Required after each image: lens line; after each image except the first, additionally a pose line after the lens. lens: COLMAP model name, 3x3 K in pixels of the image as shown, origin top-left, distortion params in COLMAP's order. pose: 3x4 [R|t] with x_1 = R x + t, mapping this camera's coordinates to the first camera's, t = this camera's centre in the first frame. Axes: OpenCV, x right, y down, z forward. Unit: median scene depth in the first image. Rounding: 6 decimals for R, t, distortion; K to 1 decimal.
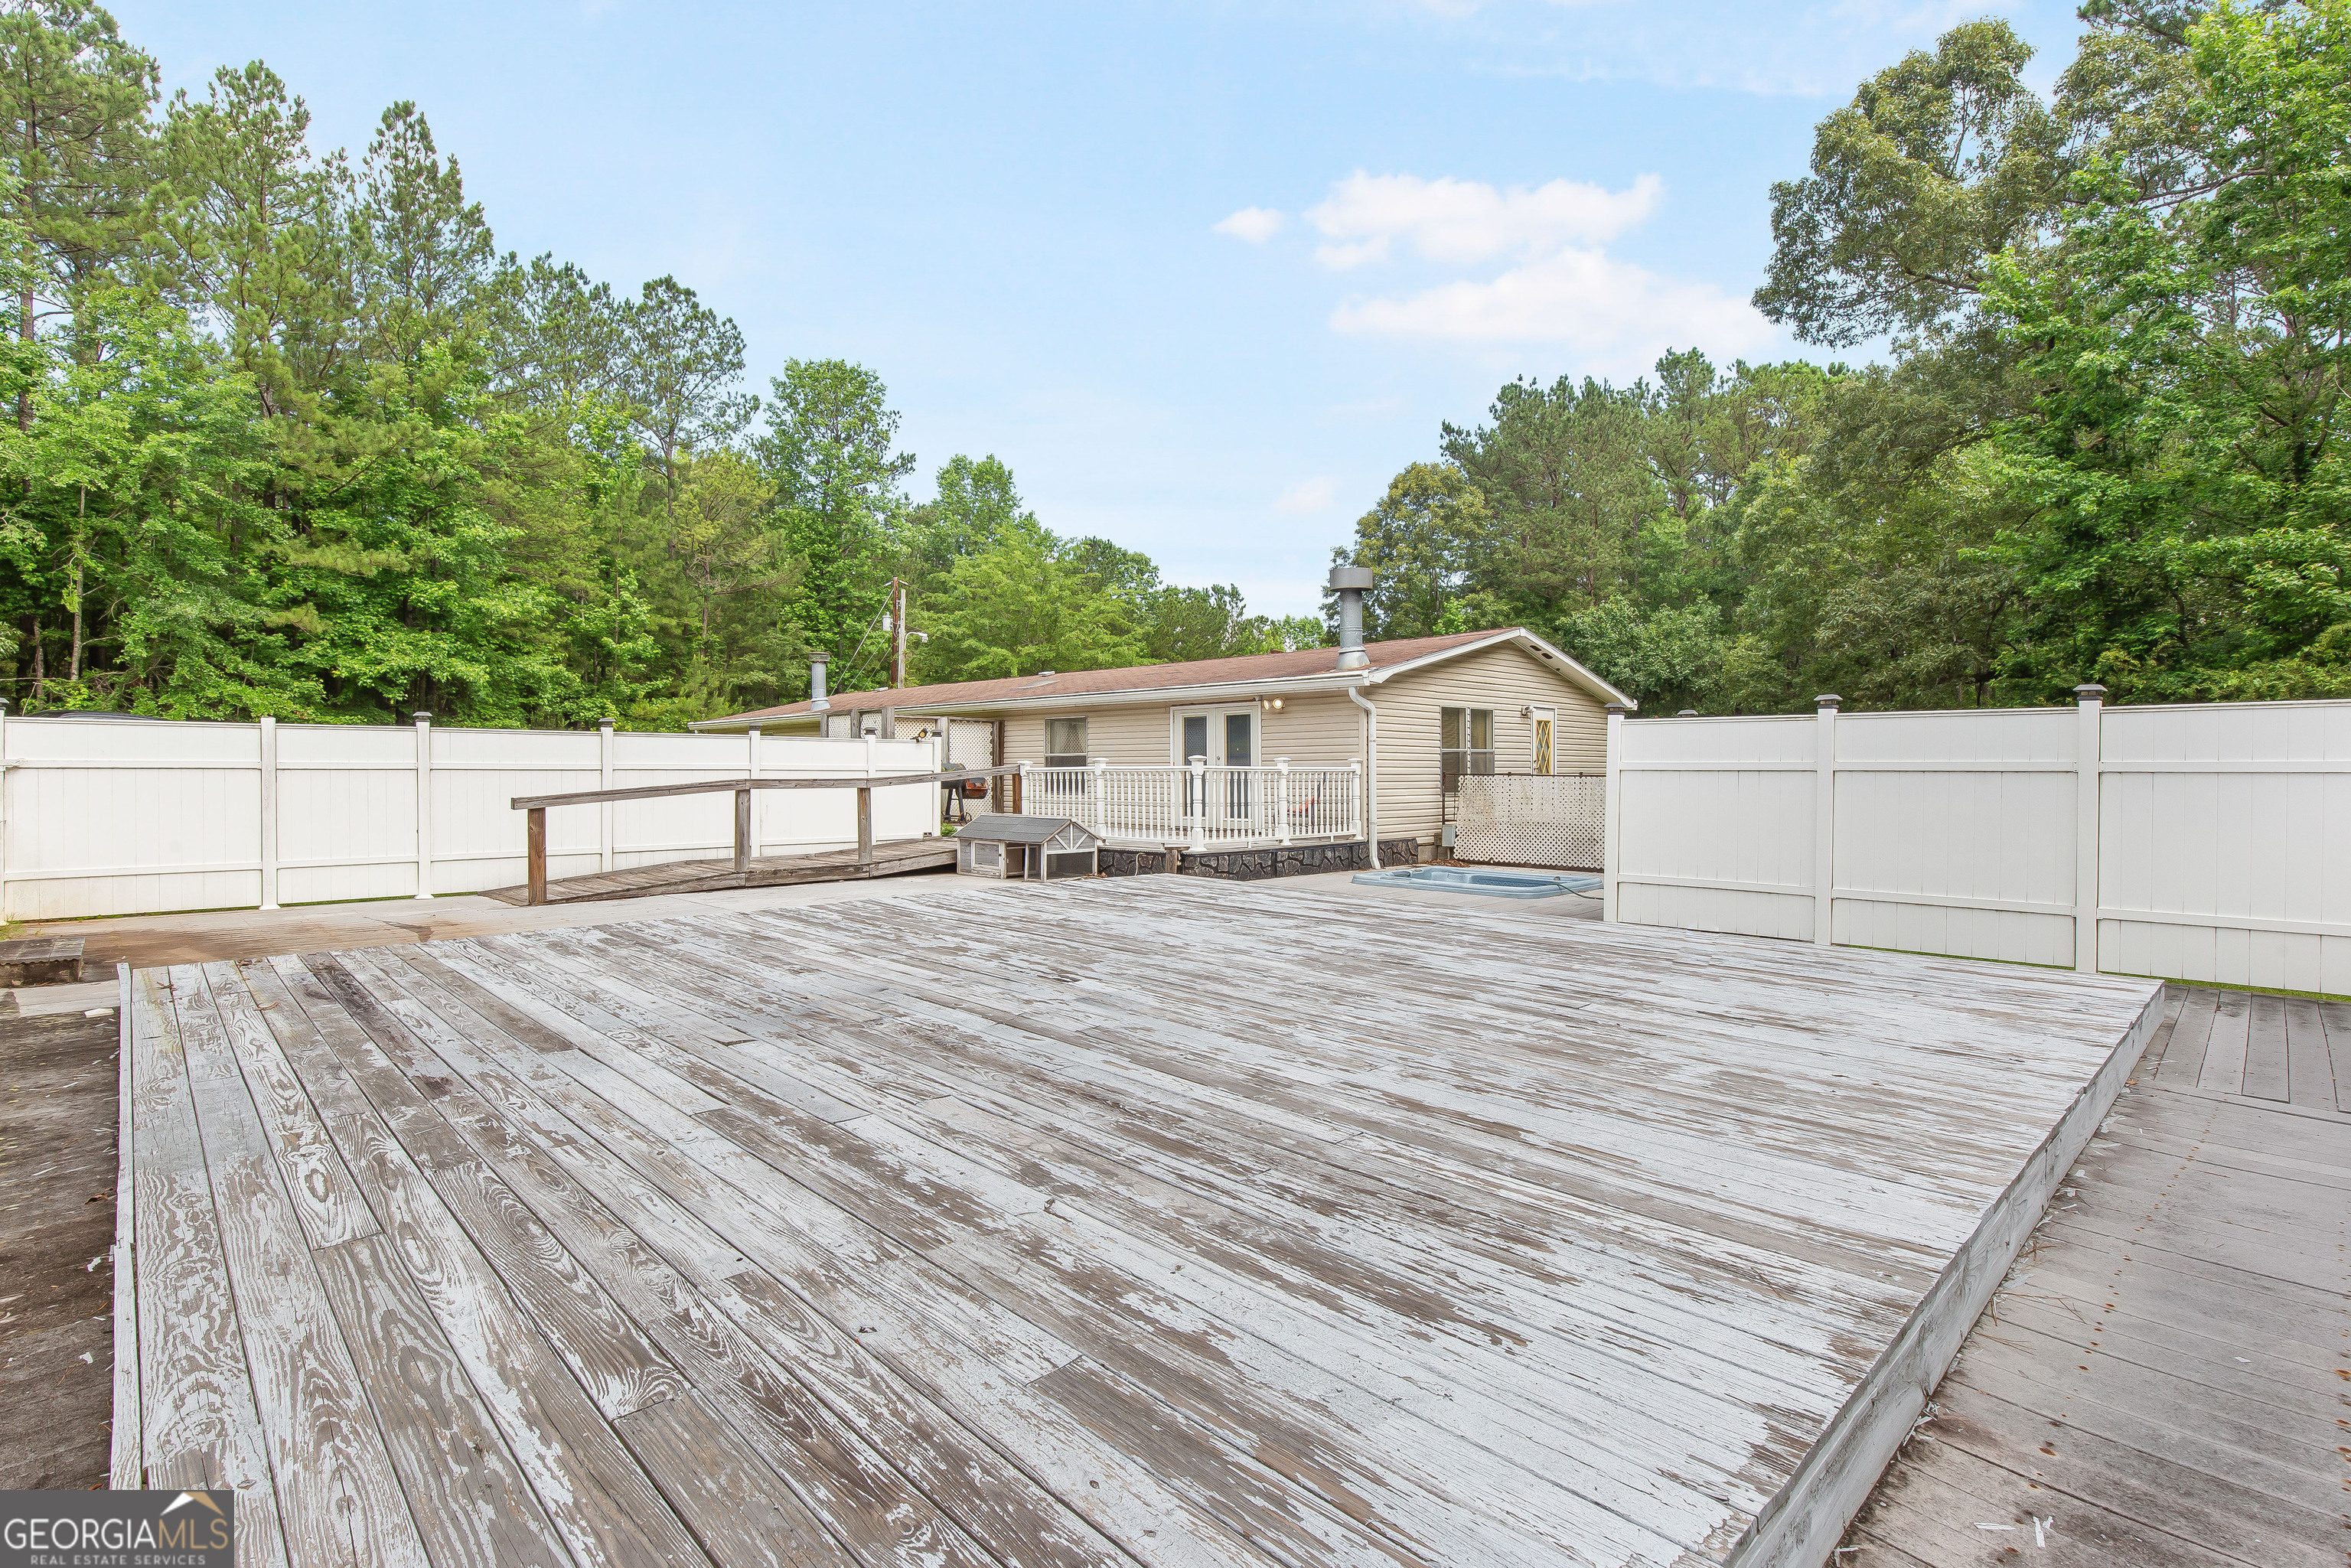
lens RADIAL K [[1082.9, 0, 1169.2], [0, 1082.9, 783.4], [0, 0, 1]] dist [0.005002, -0.000156]
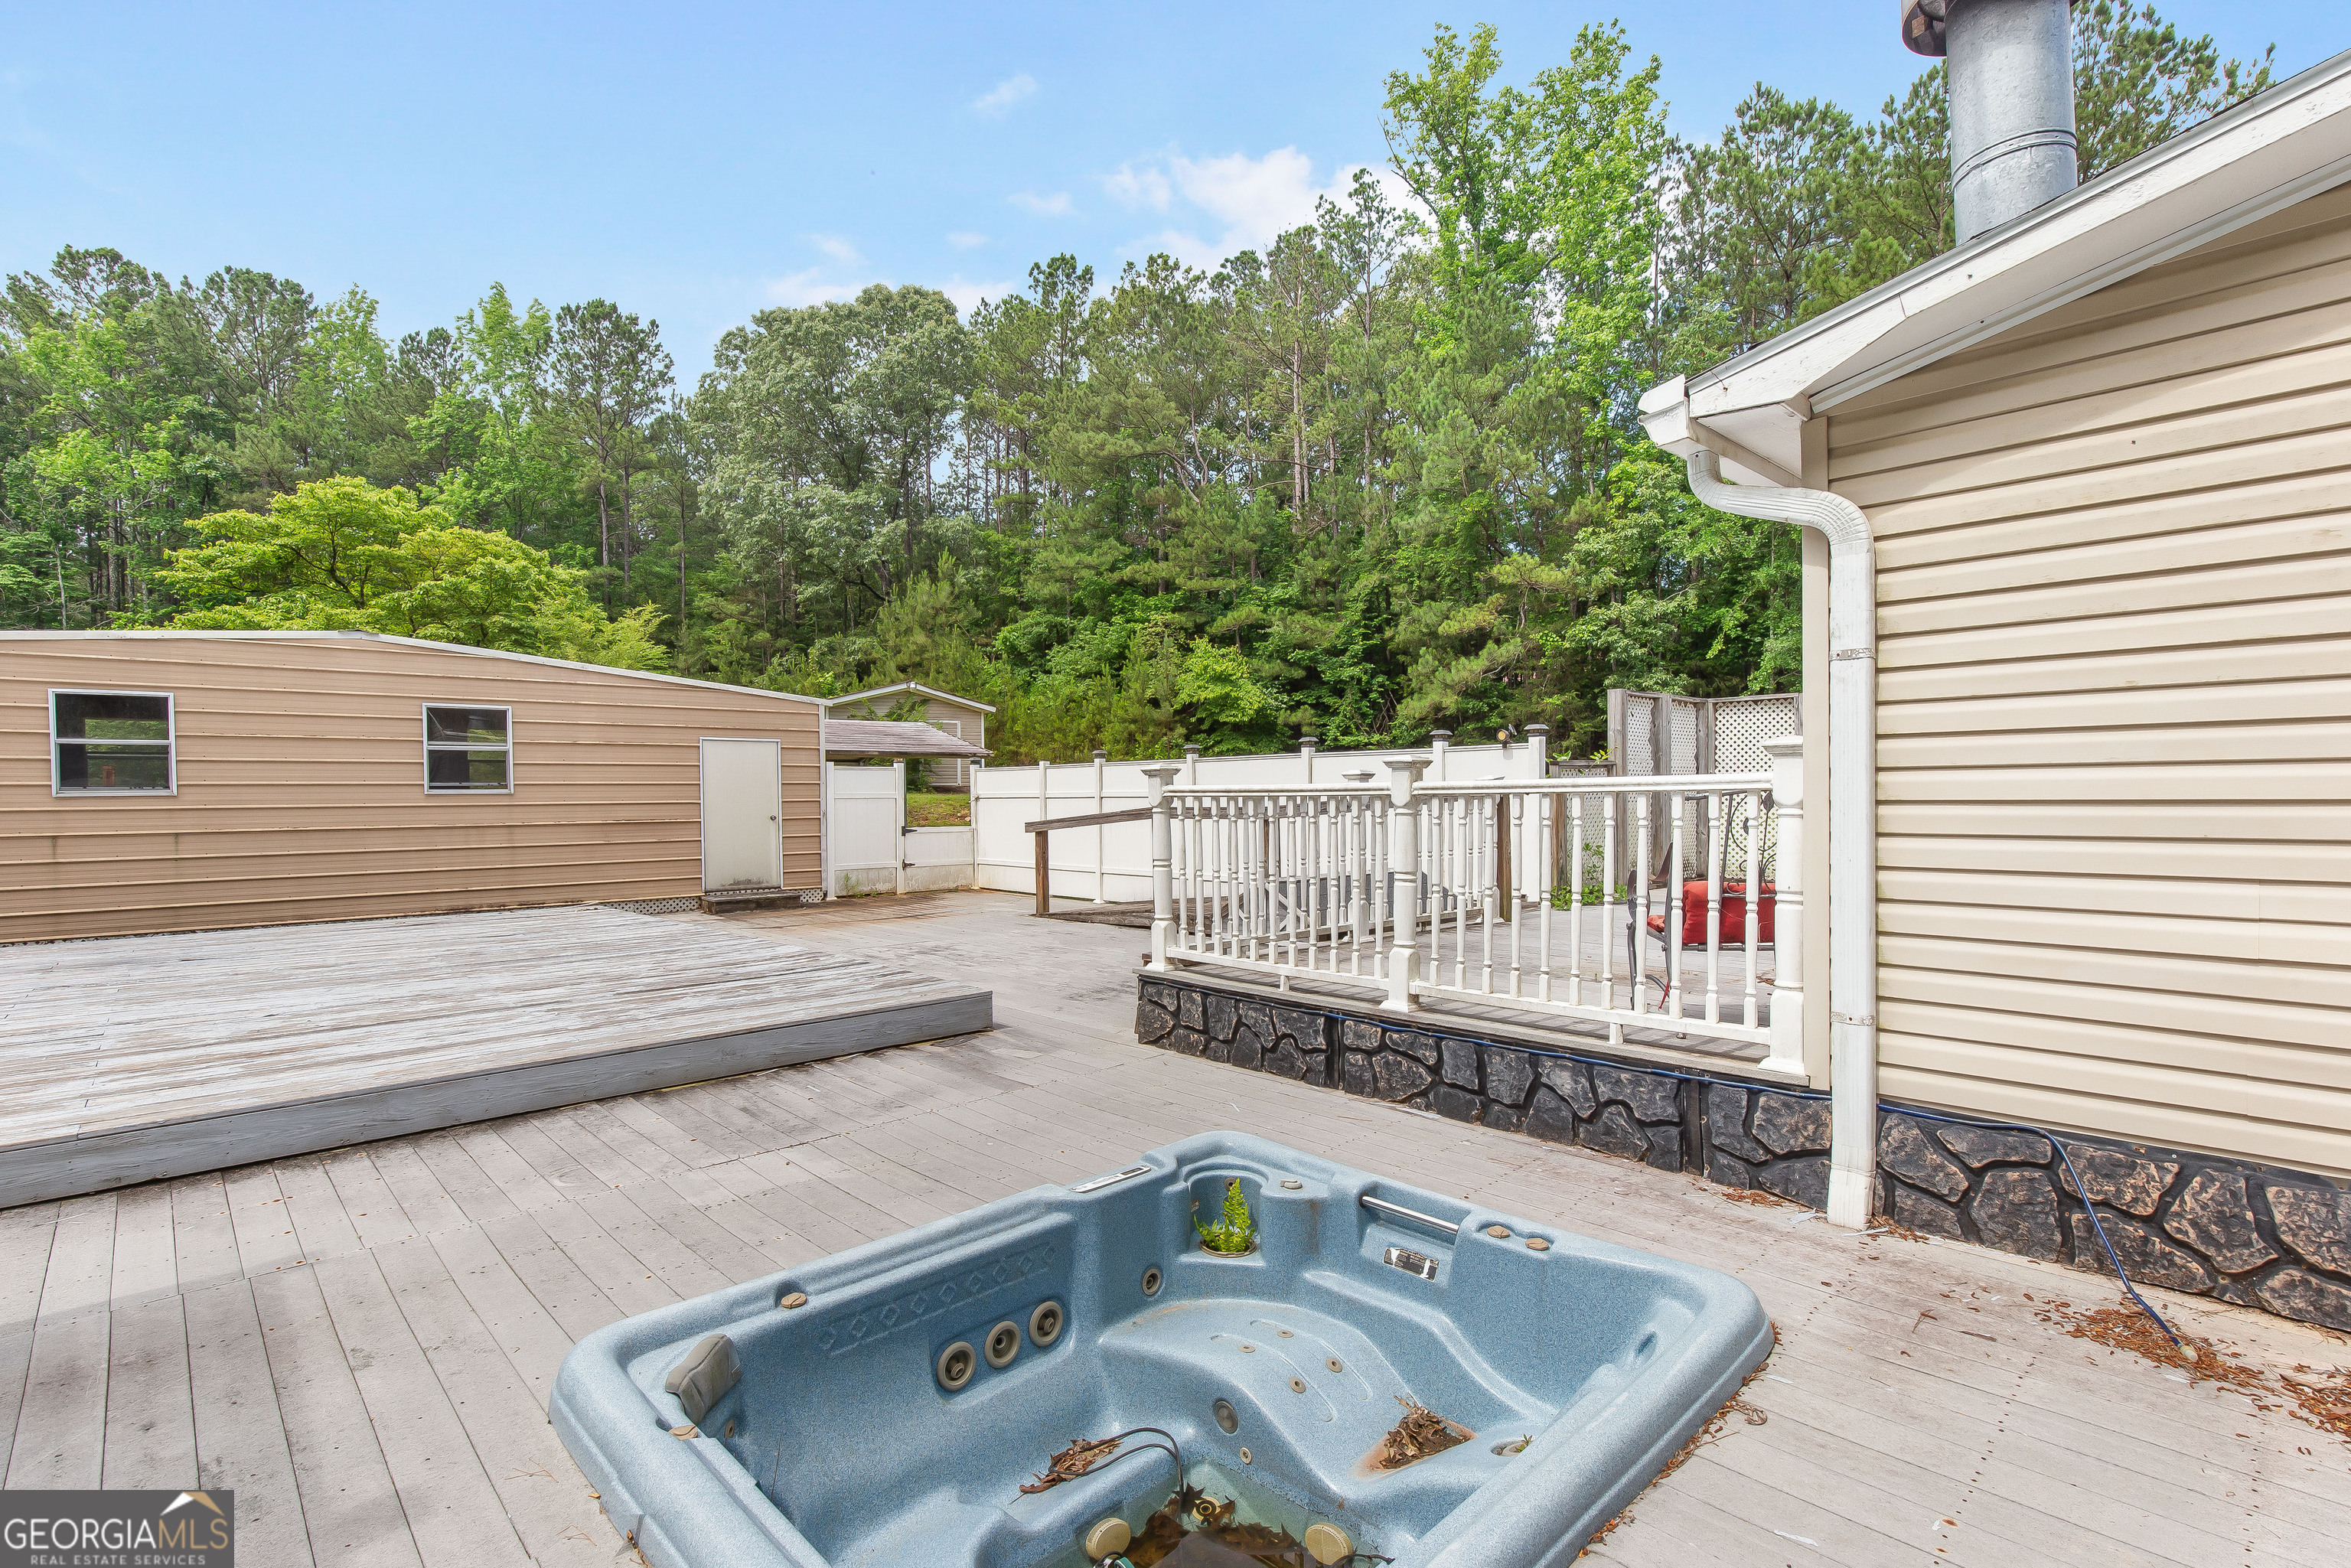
lens RADIAL K [[1116.4, 0, 1181.0], [0, 1116.4, 794.5], [0, 0, 1]] dist [0.008275, -0.000714]
pose [[-0.014722, 0.000389, -0.999892, 0.510406], [-0.000318, 1.000000, 0.000394, -0.013779], [0.999892, 0.000324, -0.014722, 1.014730]]
